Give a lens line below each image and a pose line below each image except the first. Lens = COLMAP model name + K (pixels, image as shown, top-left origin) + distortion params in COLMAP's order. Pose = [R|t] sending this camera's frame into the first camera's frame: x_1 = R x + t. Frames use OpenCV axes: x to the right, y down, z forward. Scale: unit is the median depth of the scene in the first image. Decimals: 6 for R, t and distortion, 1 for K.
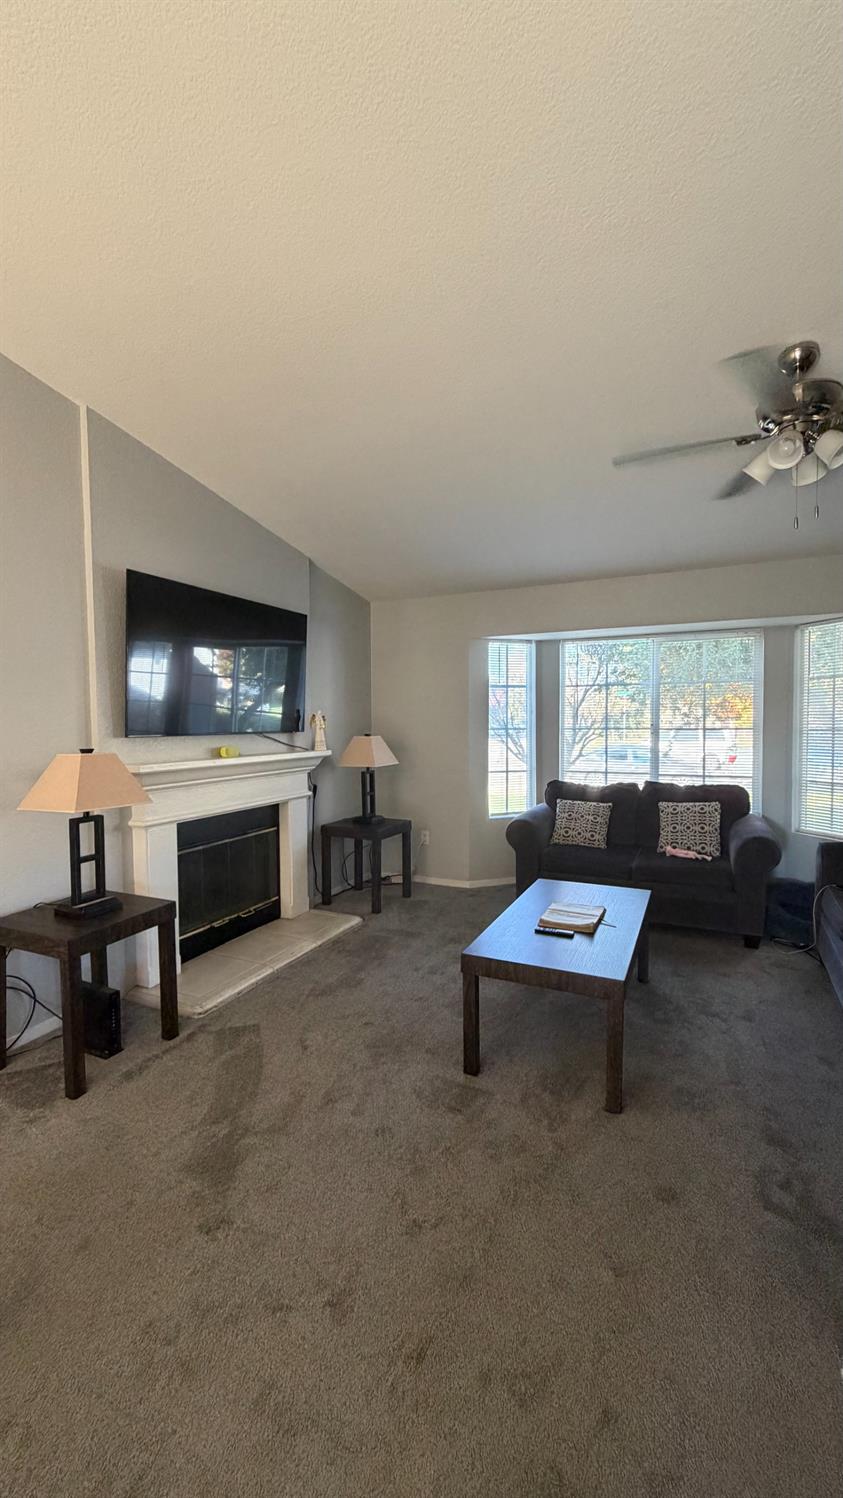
lens RADIAL K [[598.5, 0, 422.8], [0, 598.5, 746.8], [0, 0, 1]] dist [0.001842, 0.000717]
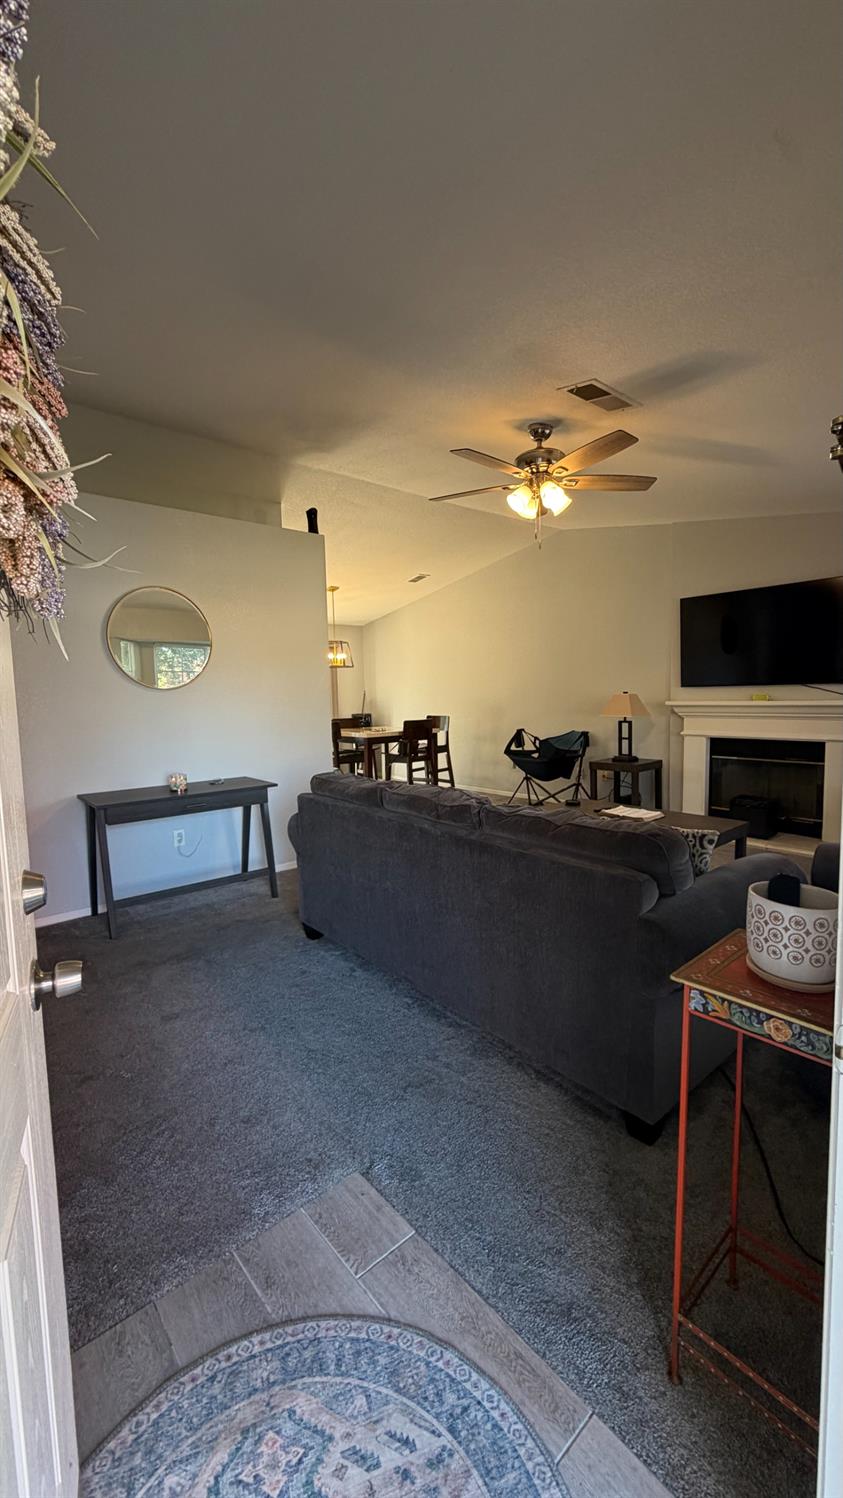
lens RADIAL K [[598.5, 0, 421.4], [0, 598.5, 751.4], [0, 0, 1]] dist [0.001842, 0.000717]
pose [[-0.419030, 0.098659, -0.902596, 1.213759], [-0.015029, 0.993189, 0.115538, -0.014284], [0.907848, 0.061979, -0.414693, 0.792791]]
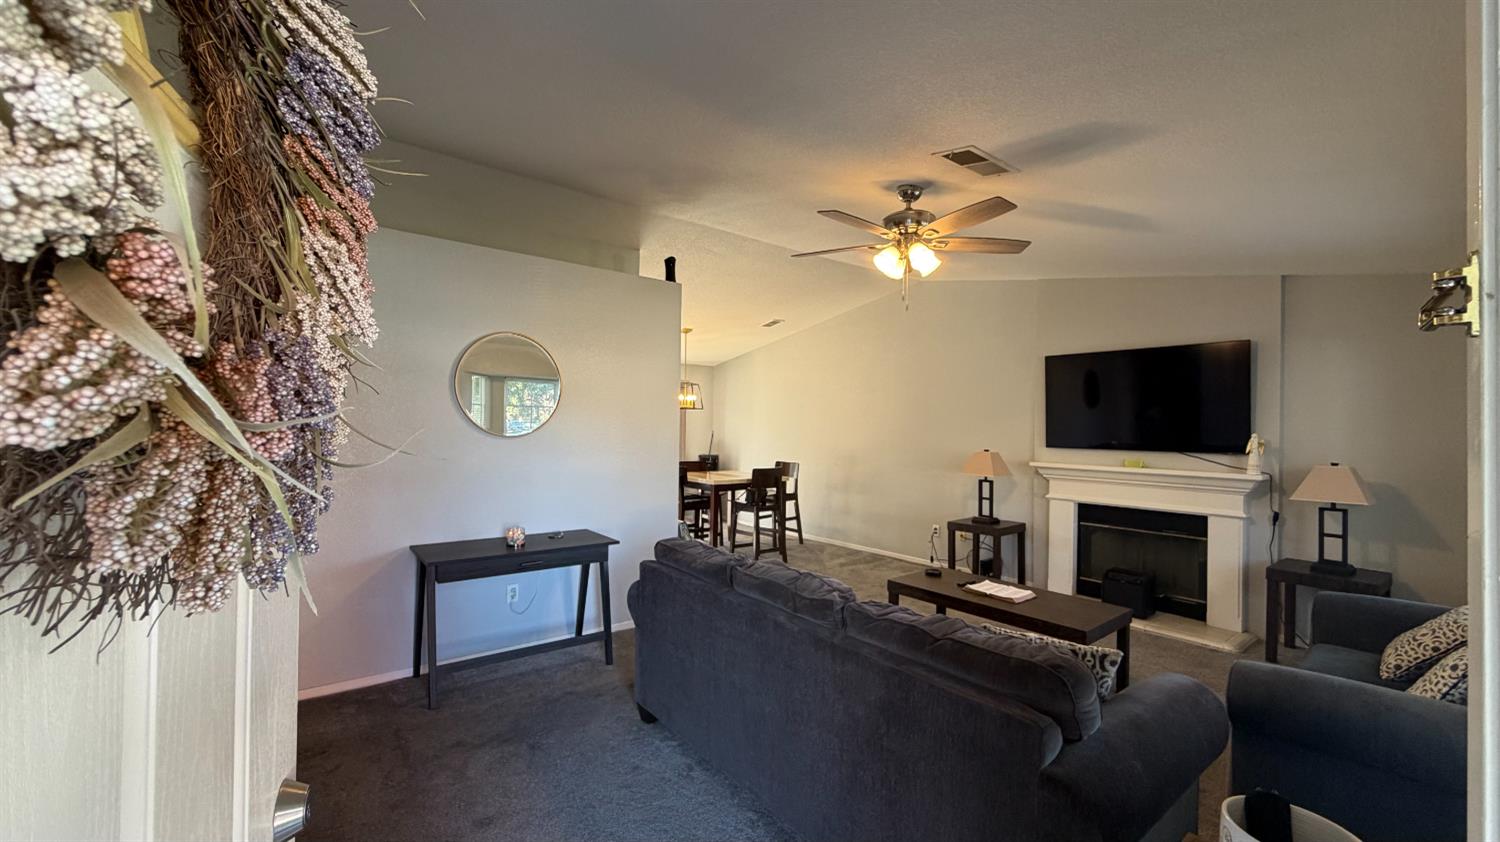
lens RADIAL K [[599.3, 0, 745.2], [0, 599.3, 427.5], [0, 0, 1]] dist [0.001842, 0.000717]
pose [[-0.451756, -0.001672, -0.892140, 1.170250], [-0.052338, 0.998326, 0.024631, -0.054848], [0.890605, 0.057820, -0.451087, 0.755114]]
